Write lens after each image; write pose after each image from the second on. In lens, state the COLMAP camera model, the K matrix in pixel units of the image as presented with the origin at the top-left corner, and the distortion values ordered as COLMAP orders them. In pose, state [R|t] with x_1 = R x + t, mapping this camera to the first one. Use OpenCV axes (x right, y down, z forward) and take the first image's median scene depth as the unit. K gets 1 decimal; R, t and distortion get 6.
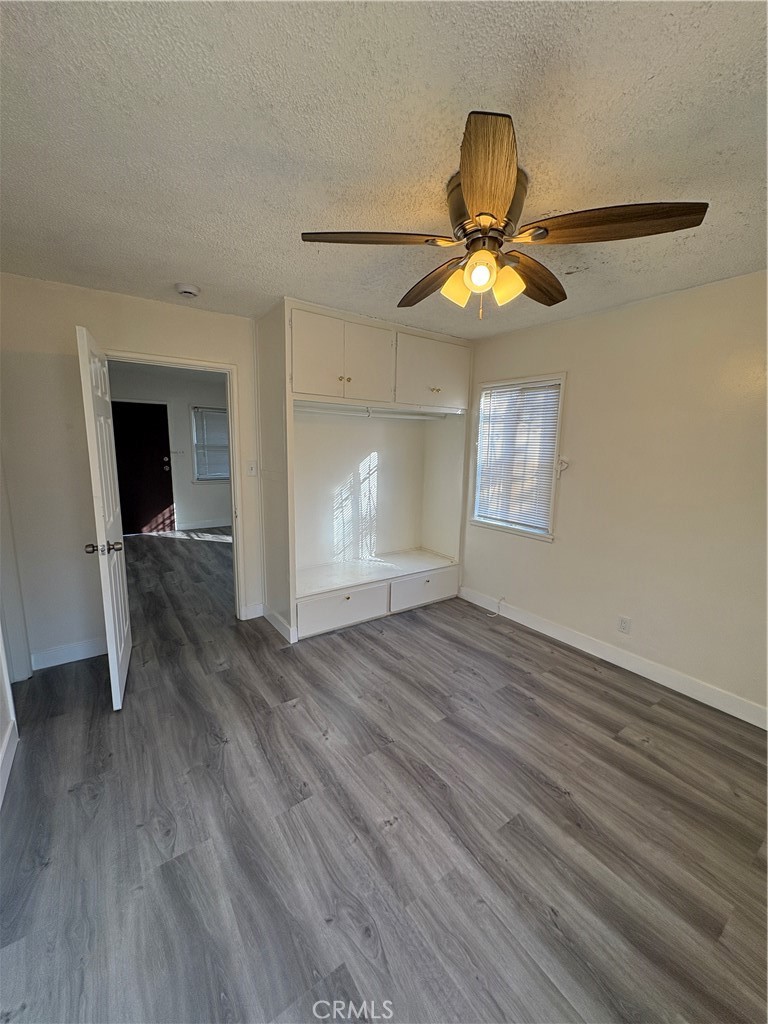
lens RADIAL K [[406.6, 0, 383.4], [0, 406.6, 513.7], [0, 0, 1]] dist [-0.000005, 0.000088]
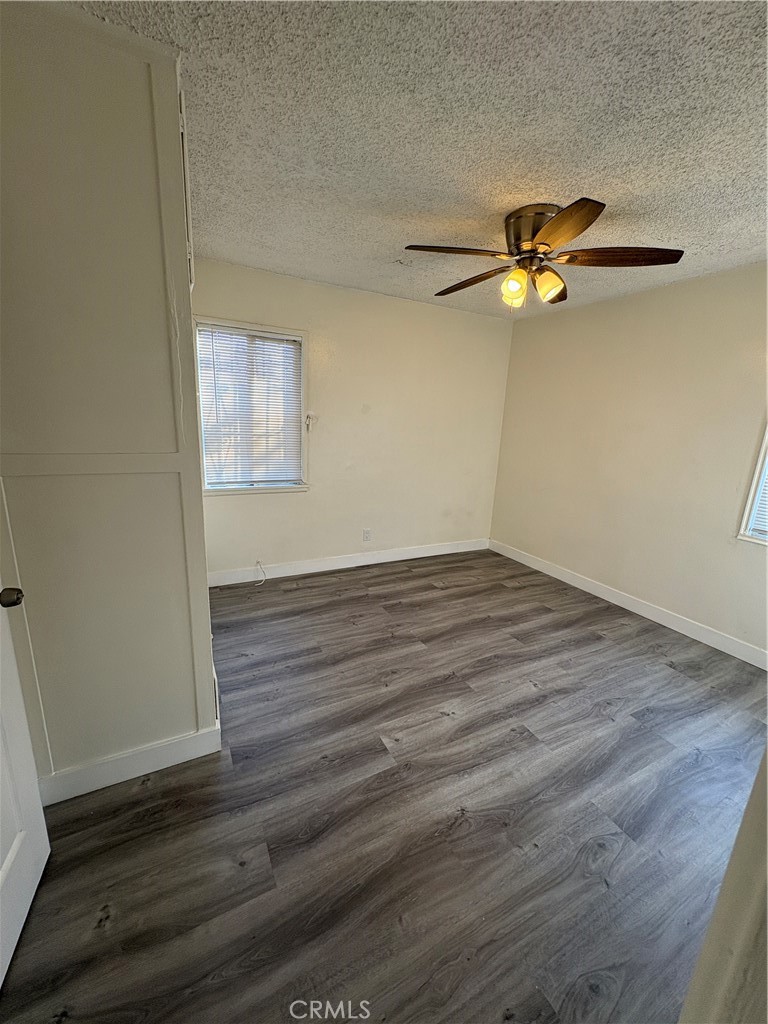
lens RADIAL K [[406.6, 0, 383.4], [0, 406.6, 513.7], [0, 0, 1]] dist [-0.000005, 0.000088]
pose [[0.136356, -0.249048, 0.958844, -0.968578], [0.127237, 0.964271, 0.232363, -0.153337], [-0.982455, 0.090317, 0.163172, 0.954323]]
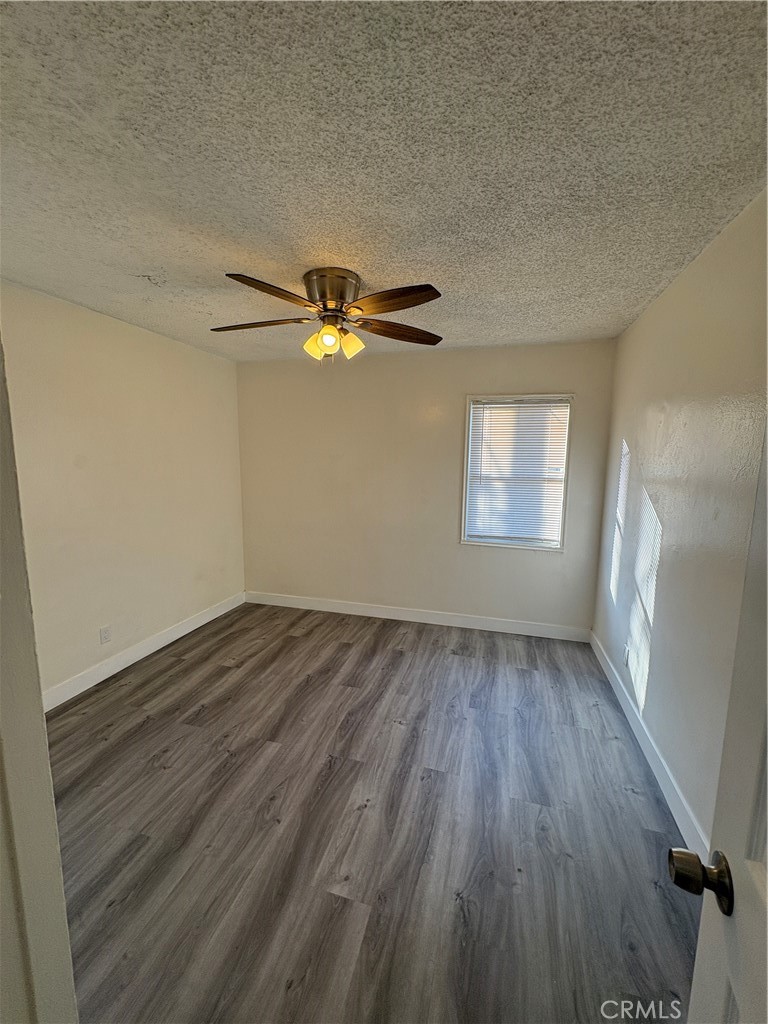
lens RADIAL K [[406.6, 0, 383.4], [0, 406.6, 513.7], [0, 0, 1]] dist [-0.000005, 0.000088]
pose [[-0.623969, -0.134719, 0.769749, -0.740163], [0.112024, 0.959433, 0.258724, -0.253366], [-0.773378, 0.247666, -0.583565, 1.318567]]
